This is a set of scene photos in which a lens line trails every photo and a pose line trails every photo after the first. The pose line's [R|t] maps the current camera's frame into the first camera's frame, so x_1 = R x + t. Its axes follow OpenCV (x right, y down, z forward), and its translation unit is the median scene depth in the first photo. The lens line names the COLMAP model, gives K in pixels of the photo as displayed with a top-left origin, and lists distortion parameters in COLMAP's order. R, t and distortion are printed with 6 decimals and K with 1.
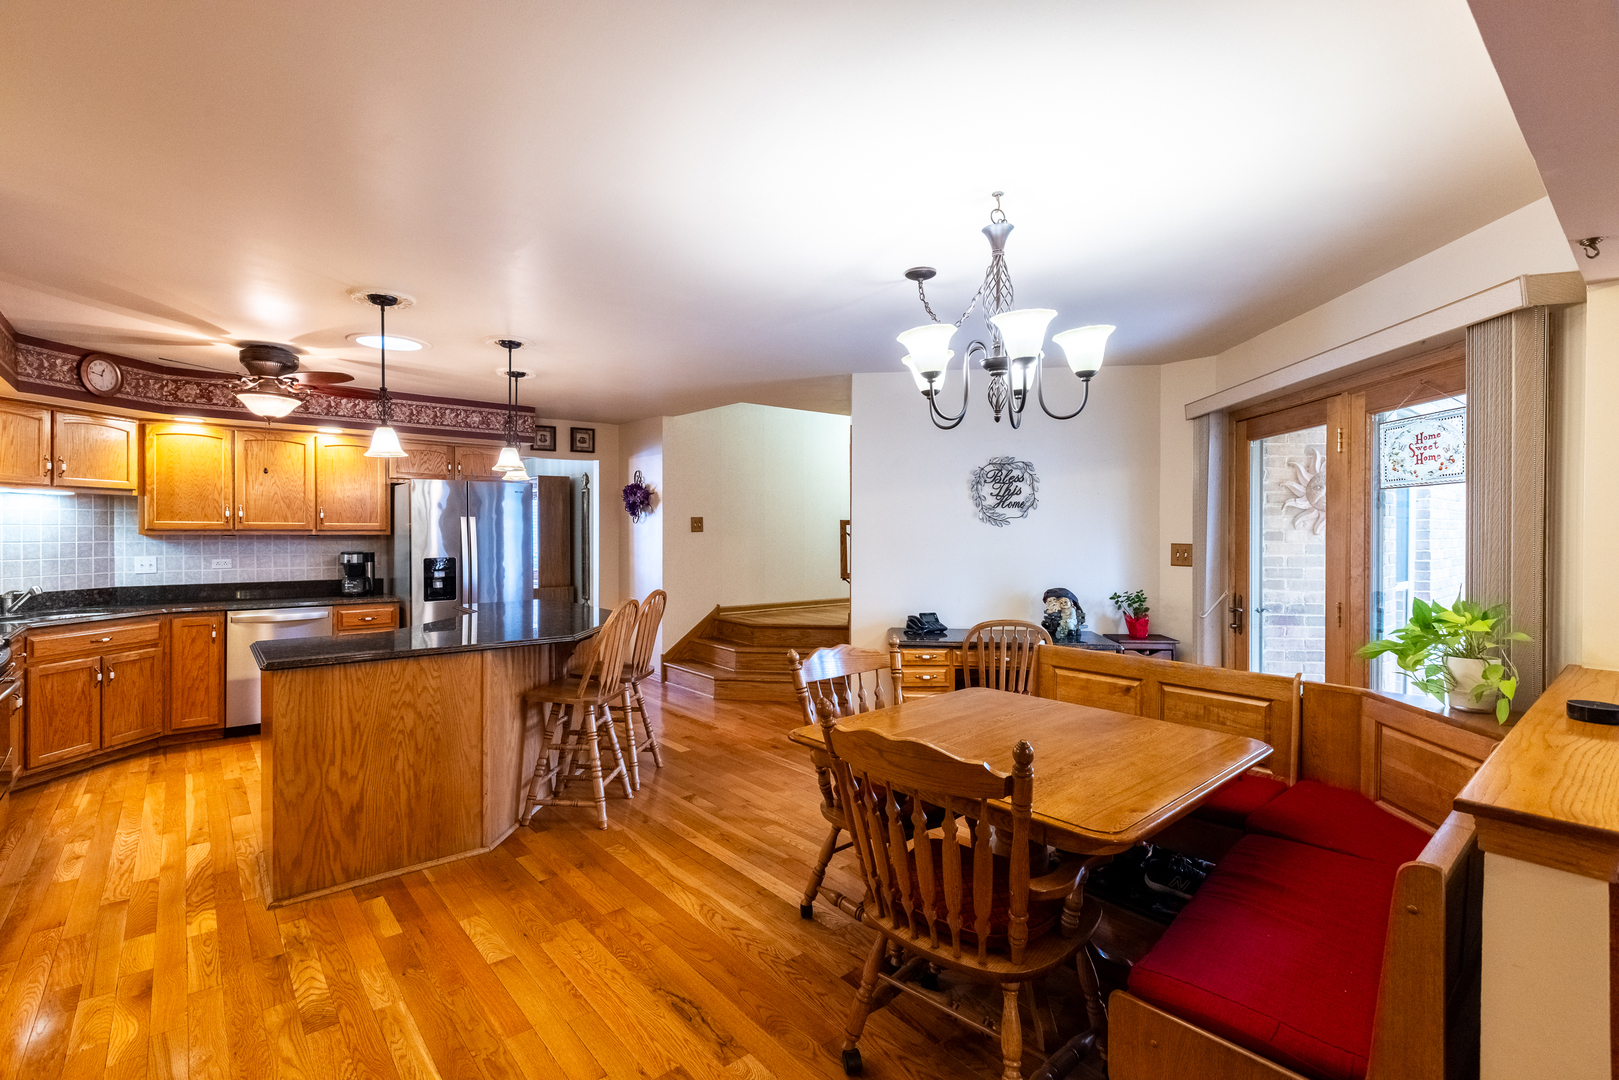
lens RADIAL K [[727.8, 0, 769.9], [0, 727.8, 534.8], [0, 0, 1]] dist [-0.000333, -0.000122]
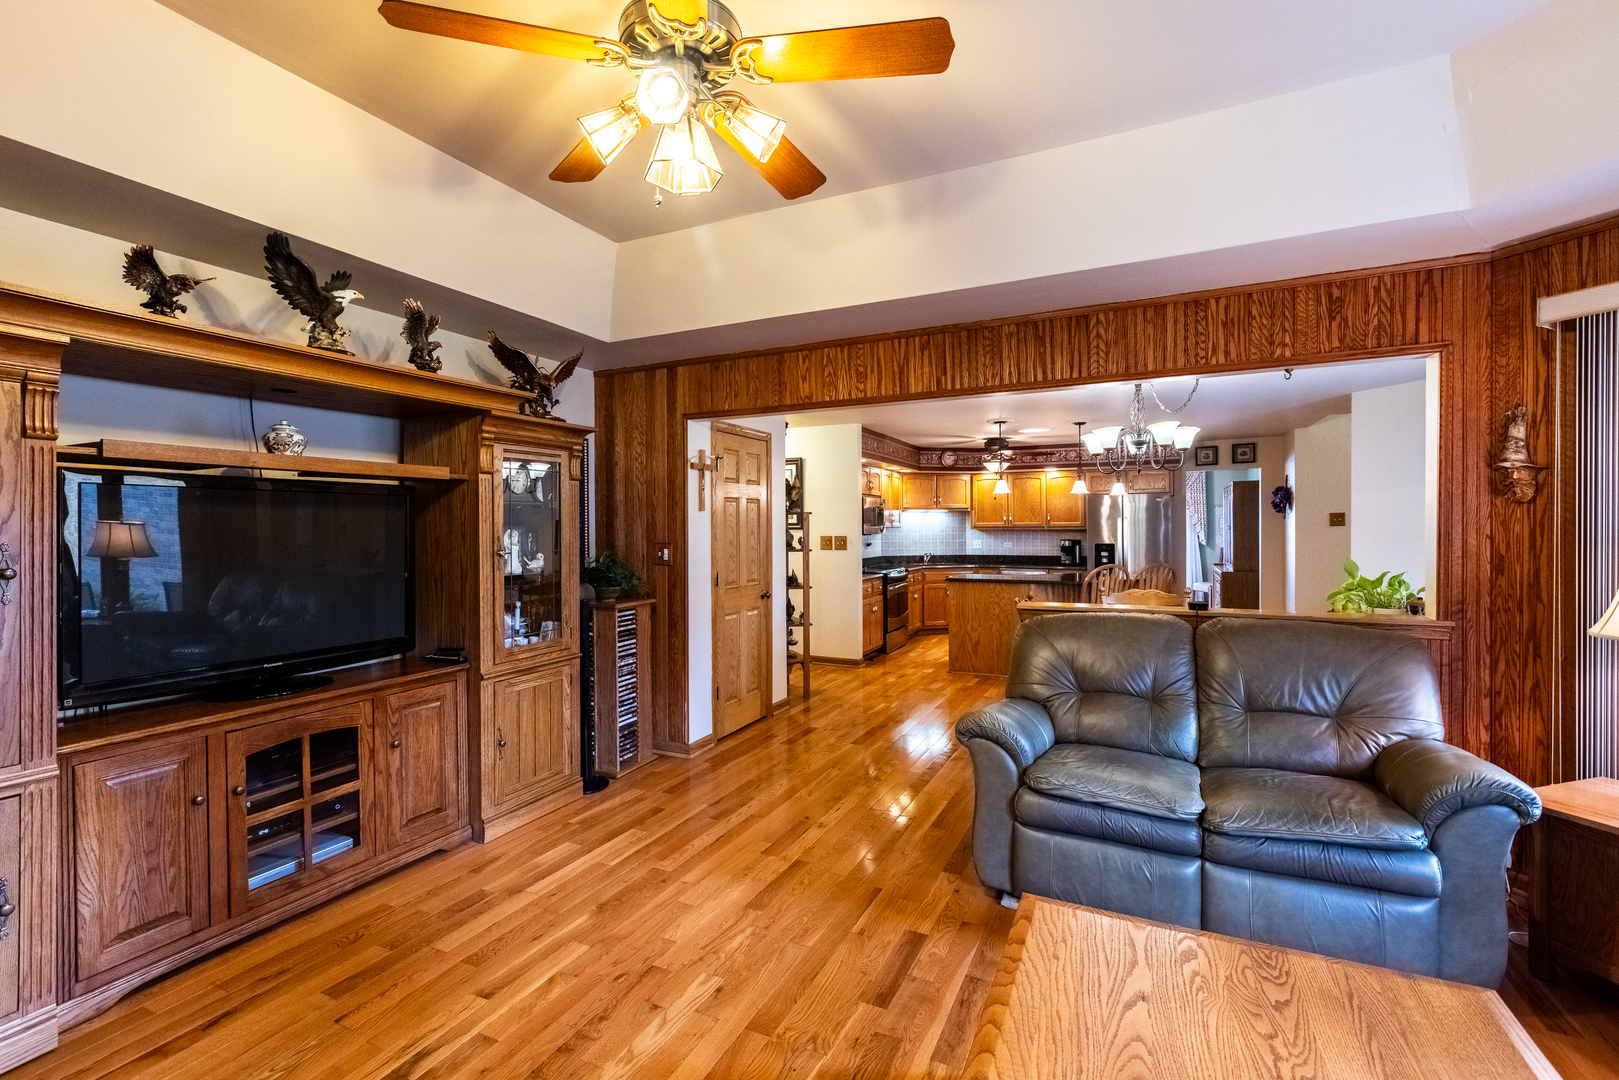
lens RADIAL K [[727.8, 0, 808.7], [0, 727.8, 535.4], [0, 0, 1]] dist [-0.000333, -0.000122]
pose [[0.432021, 0.003094, -0.901858, 0.789523], [0.001481, 0.999990, 0.004141, 0.007053], [0.901863, -0.003124, 0.432012, -0.310810]]
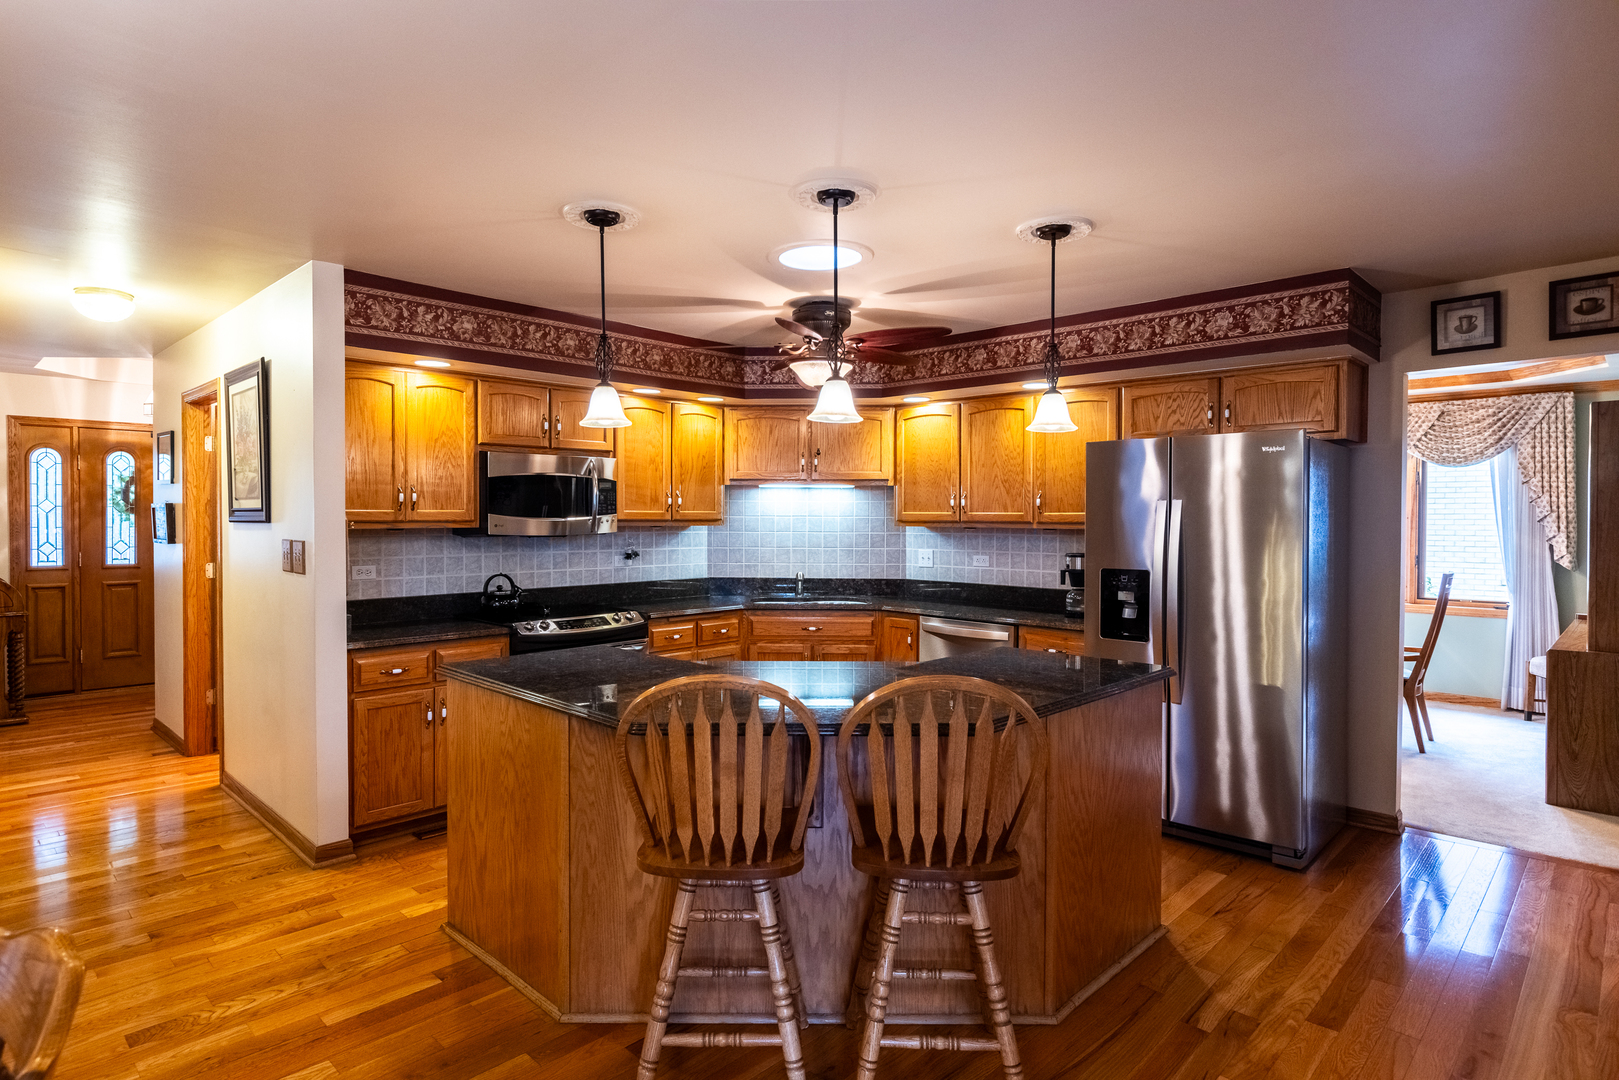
lens RADIAL K [[878.1, 0, 803.8], [0, 878.1, 524.8], [0, 0, 1]] dist [0.005668, -0.000254]
pose [[0.121439, 0.005458, -0.992584, 0.263735], [-0.010898, 0.999932, 0.004165, -0.005389], [0.992539, 0.010311, 0.121490, 0.719620]]
